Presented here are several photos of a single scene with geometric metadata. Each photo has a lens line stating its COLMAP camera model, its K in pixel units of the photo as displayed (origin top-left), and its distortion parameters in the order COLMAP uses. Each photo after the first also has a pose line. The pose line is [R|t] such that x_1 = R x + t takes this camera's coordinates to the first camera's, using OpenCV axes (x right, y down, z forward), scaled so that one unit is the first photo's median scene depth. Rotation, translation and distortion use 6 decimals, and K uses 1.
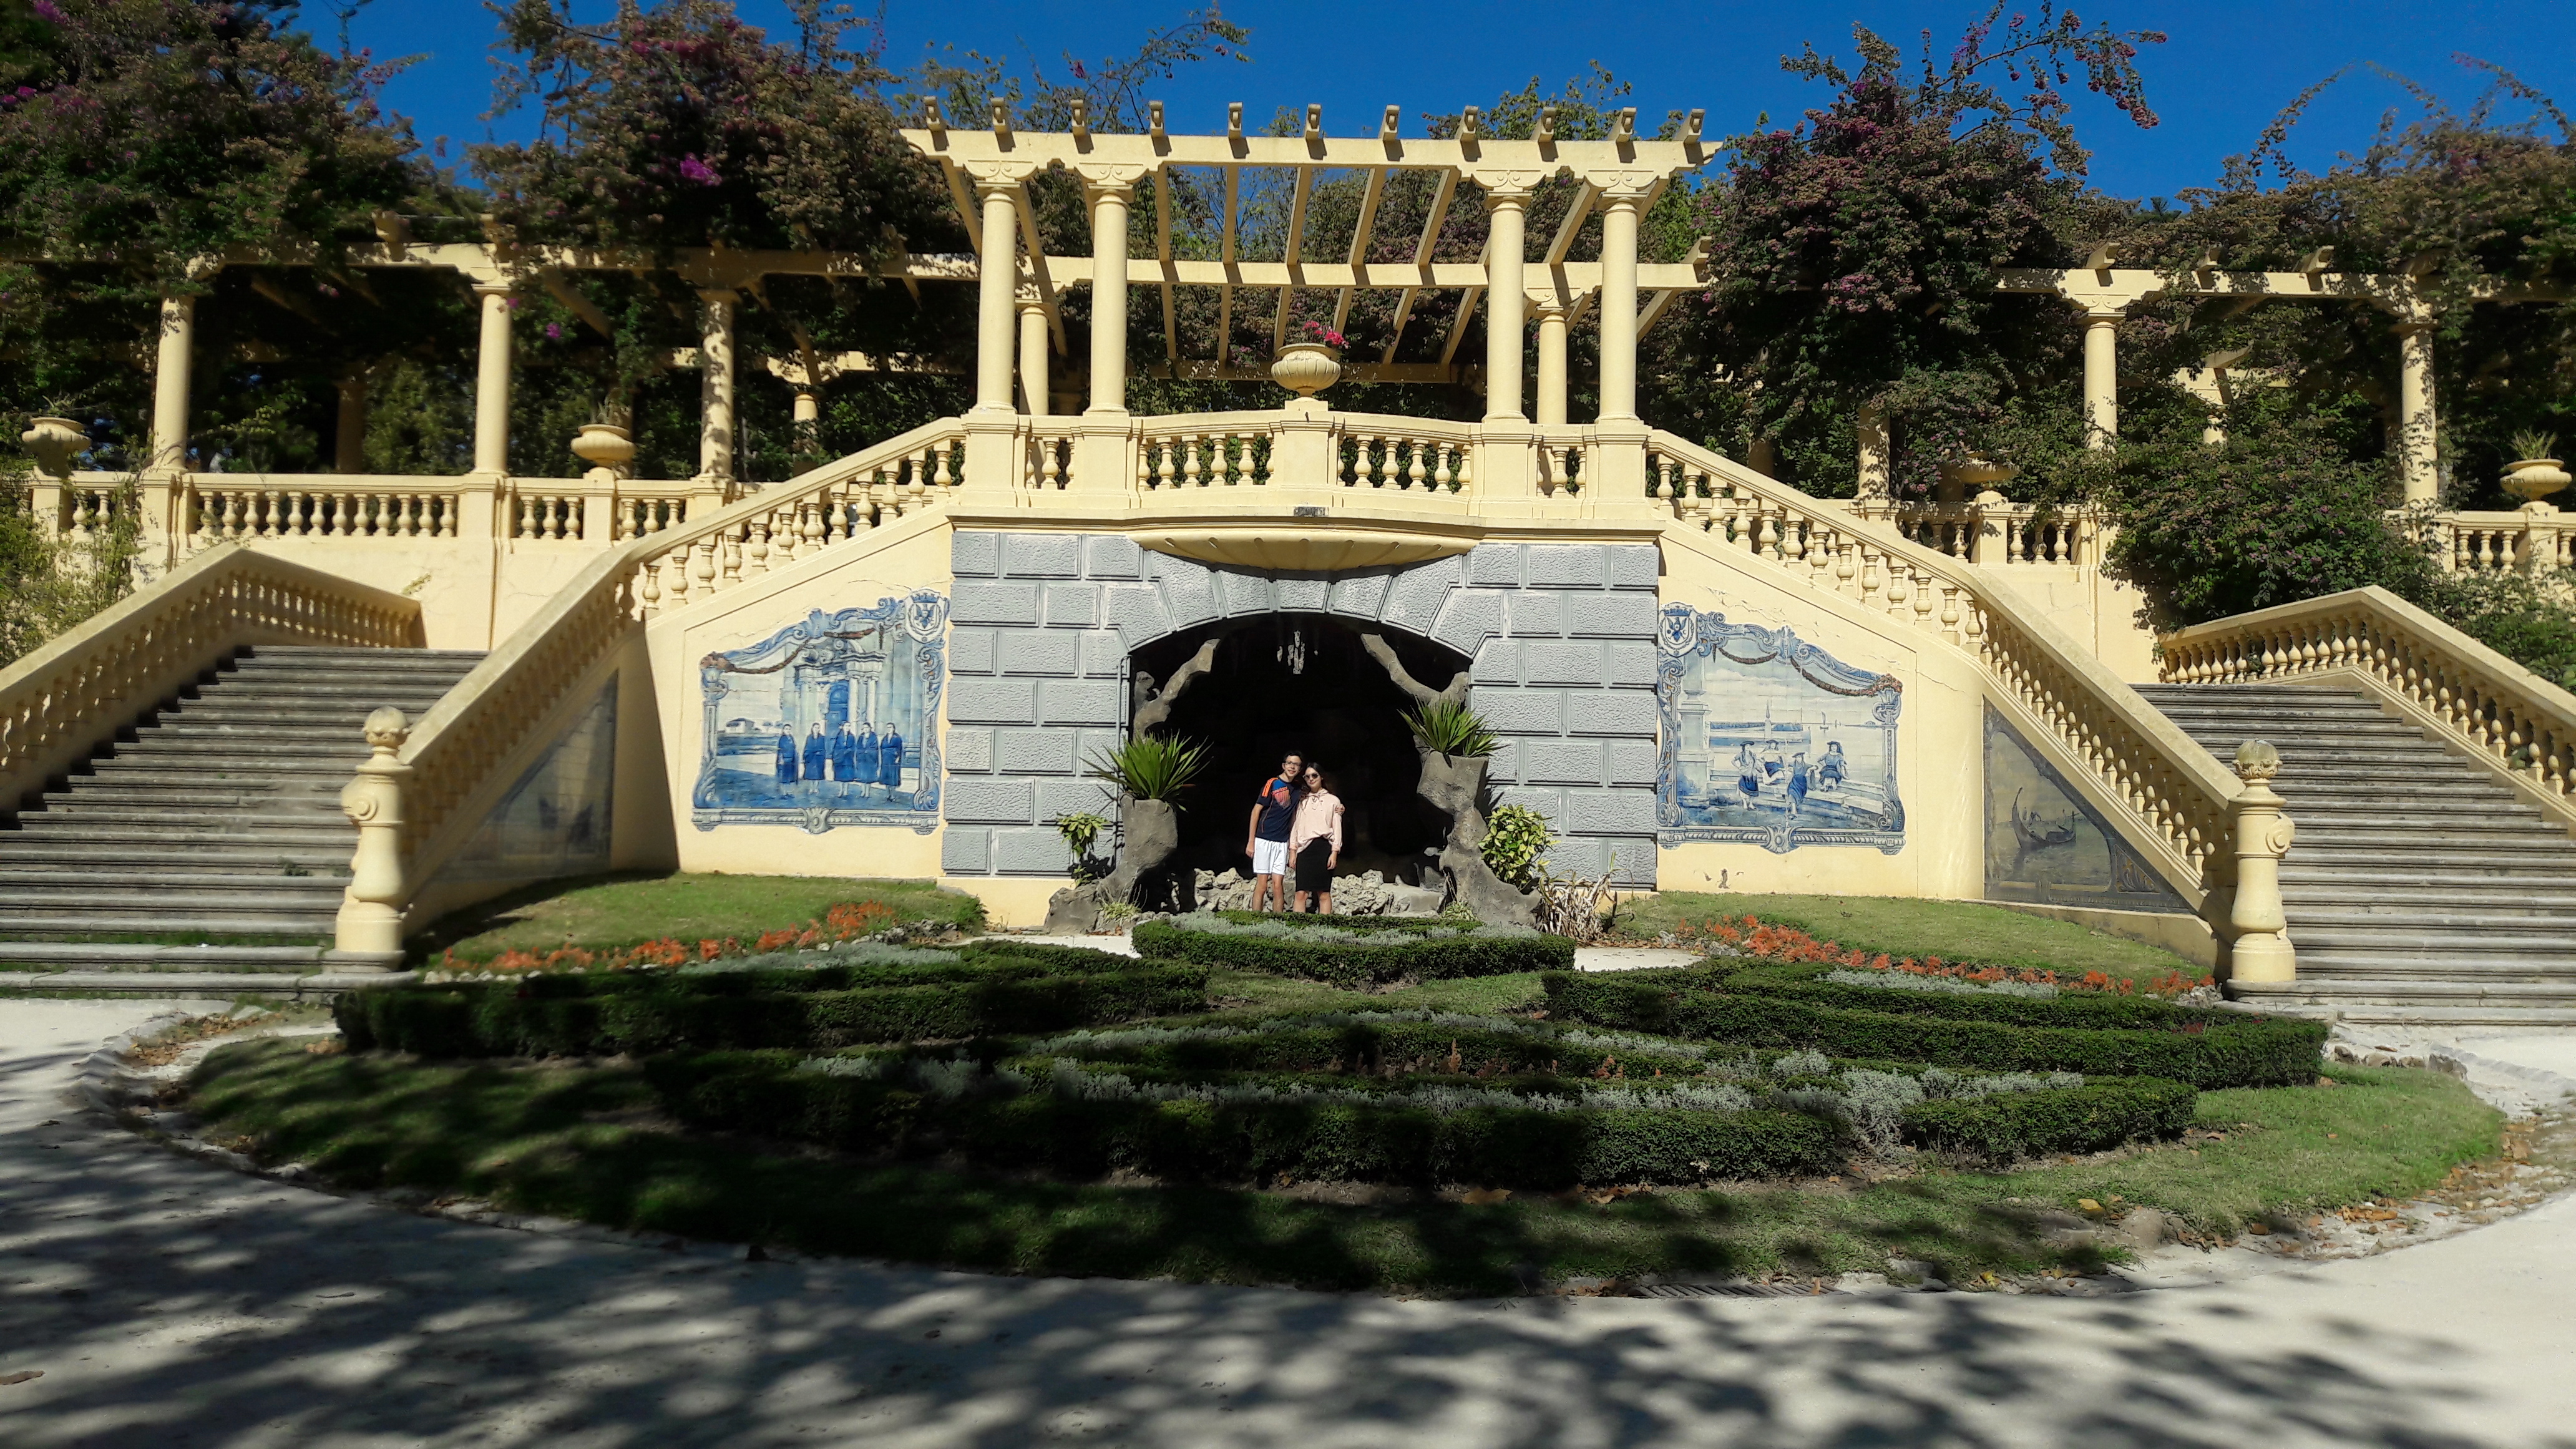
lens RADIAL K [[2073.6, 0, 1251.7], [0, 2073.6, 679.9], [0, 0, 1]] dist [0.122932, -0.242251]
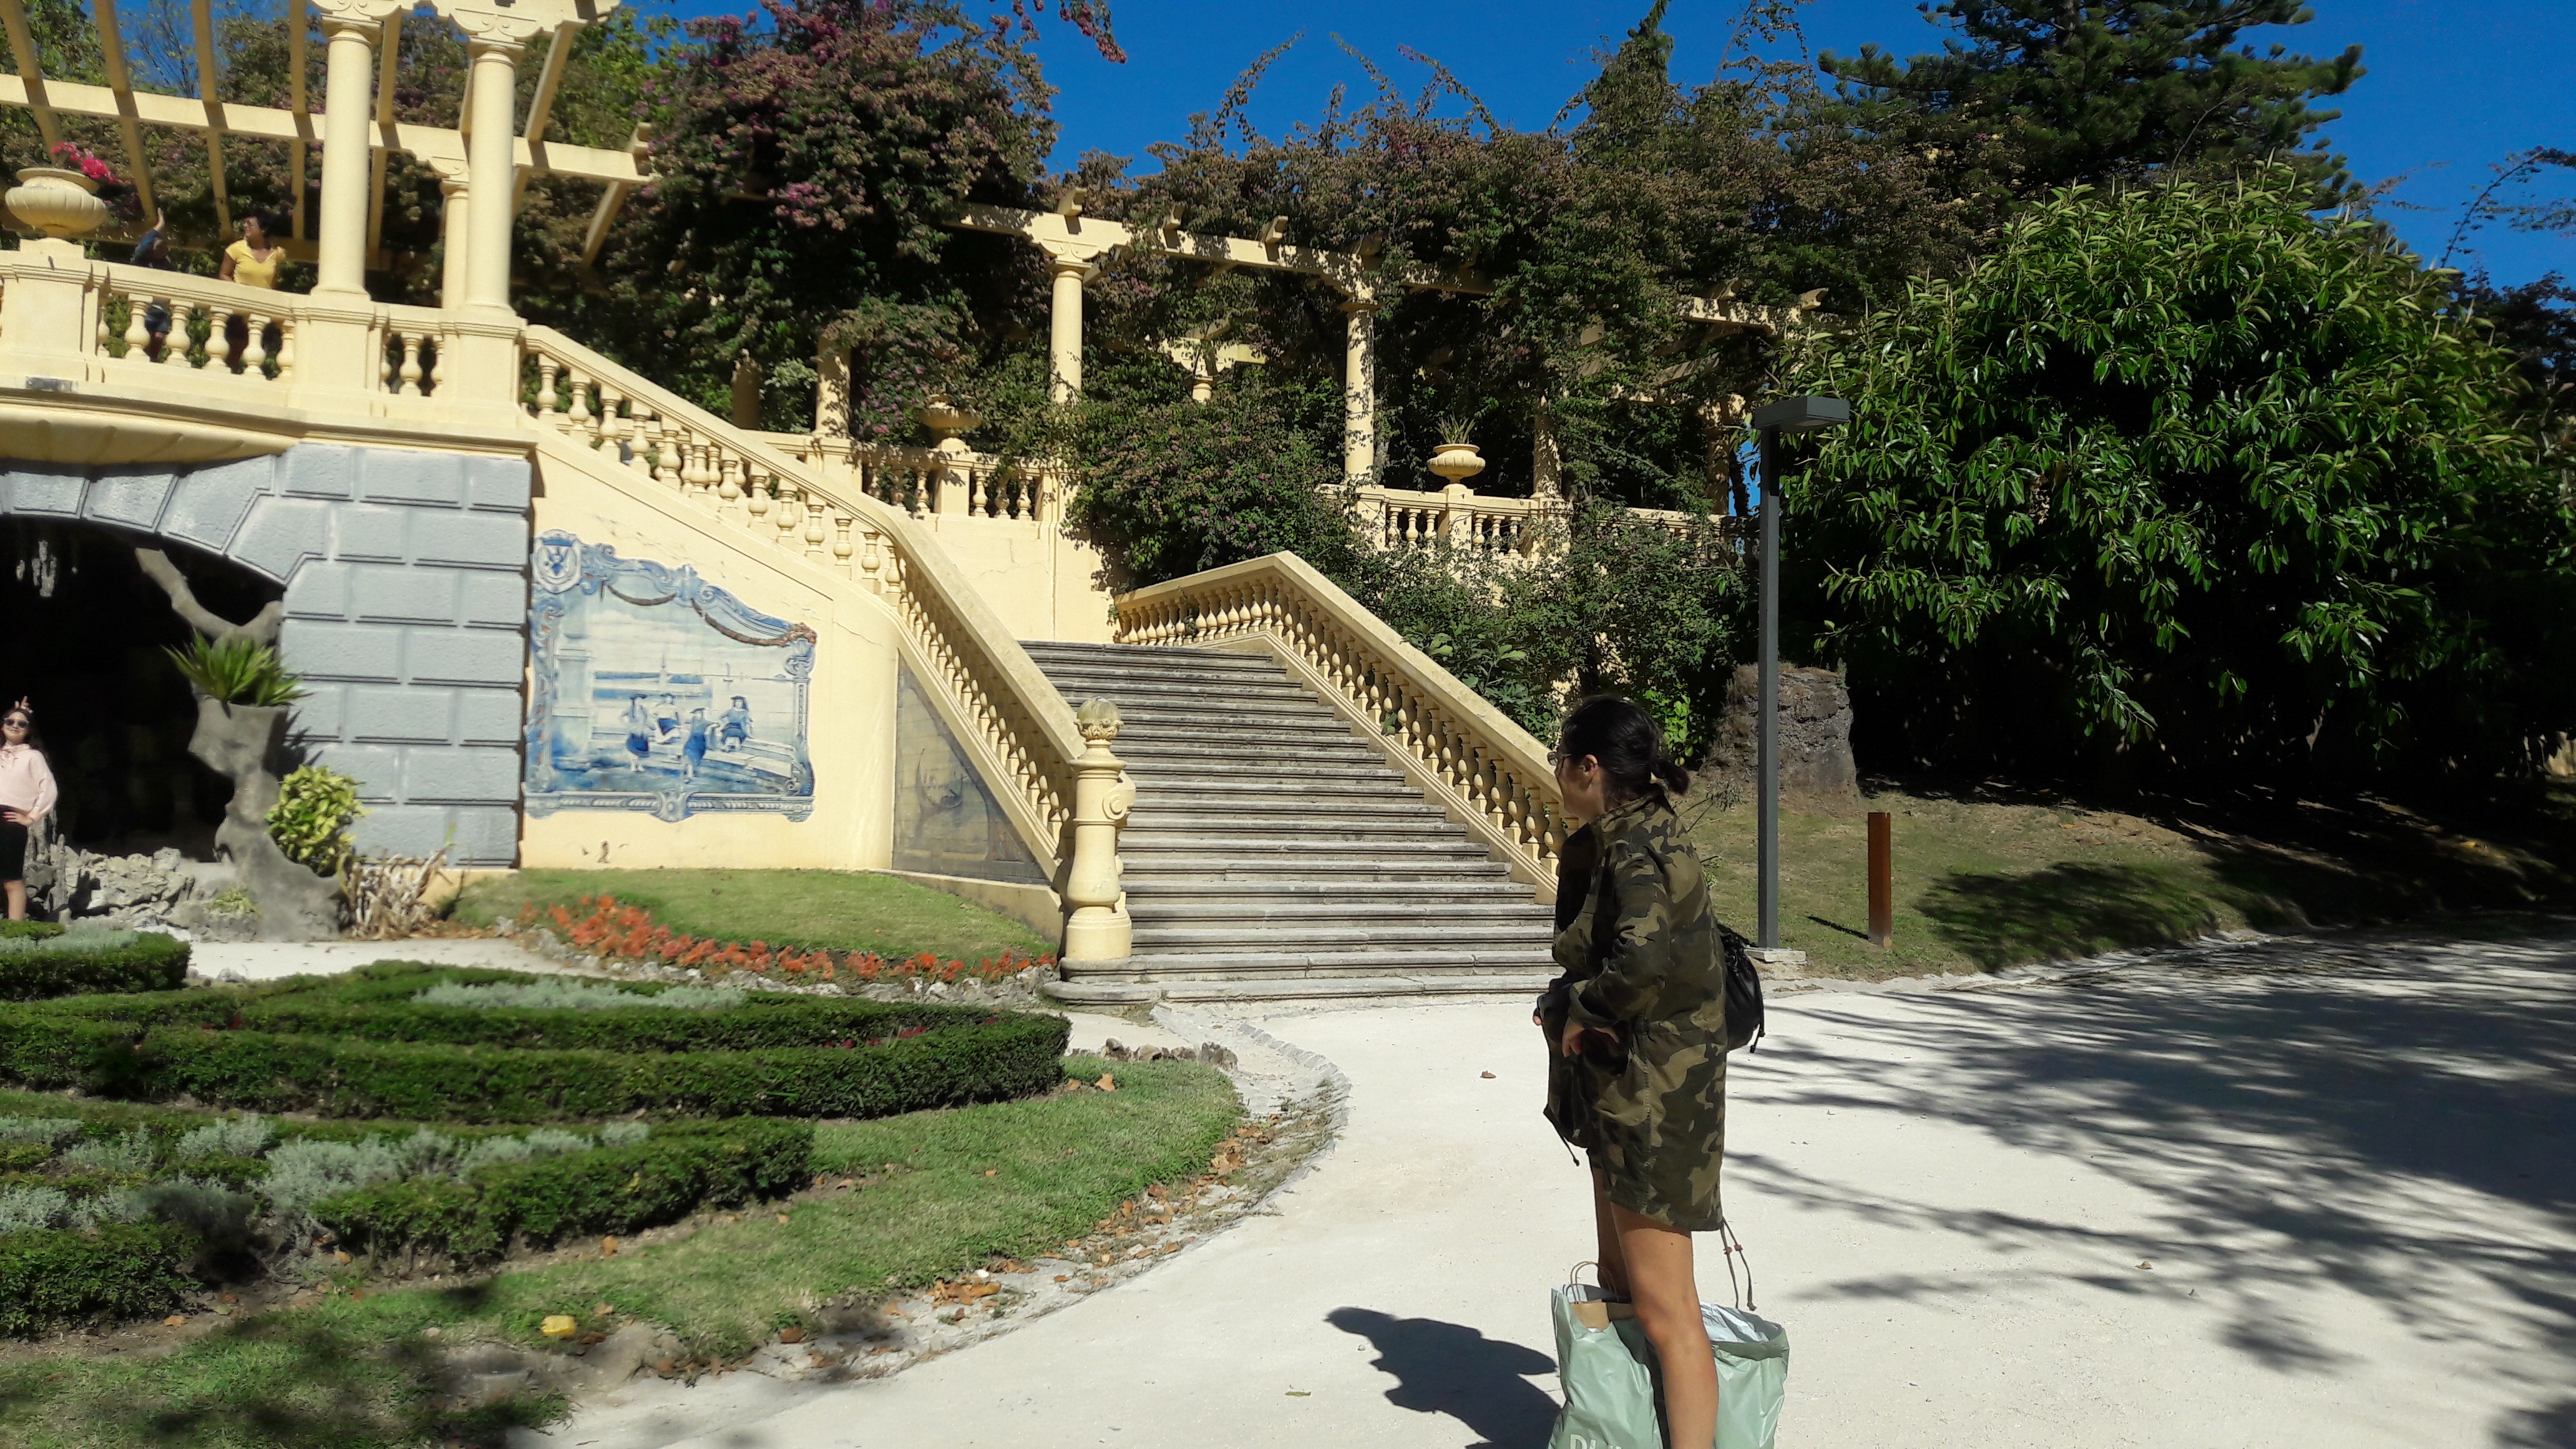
lens RADIAL K [[2101.3, 0, 1238.9], [0, 2101.3, 692.0], [0, 0, 1]] dist [0.119615, -0.248309]
pose [[0.915244, 0.020245, 0.402391, 0.111314], [-0.029636, 0.999414, 0.017125, 0.005972], [-0.401809, -0.027599, 0.915308, 0.090277]]
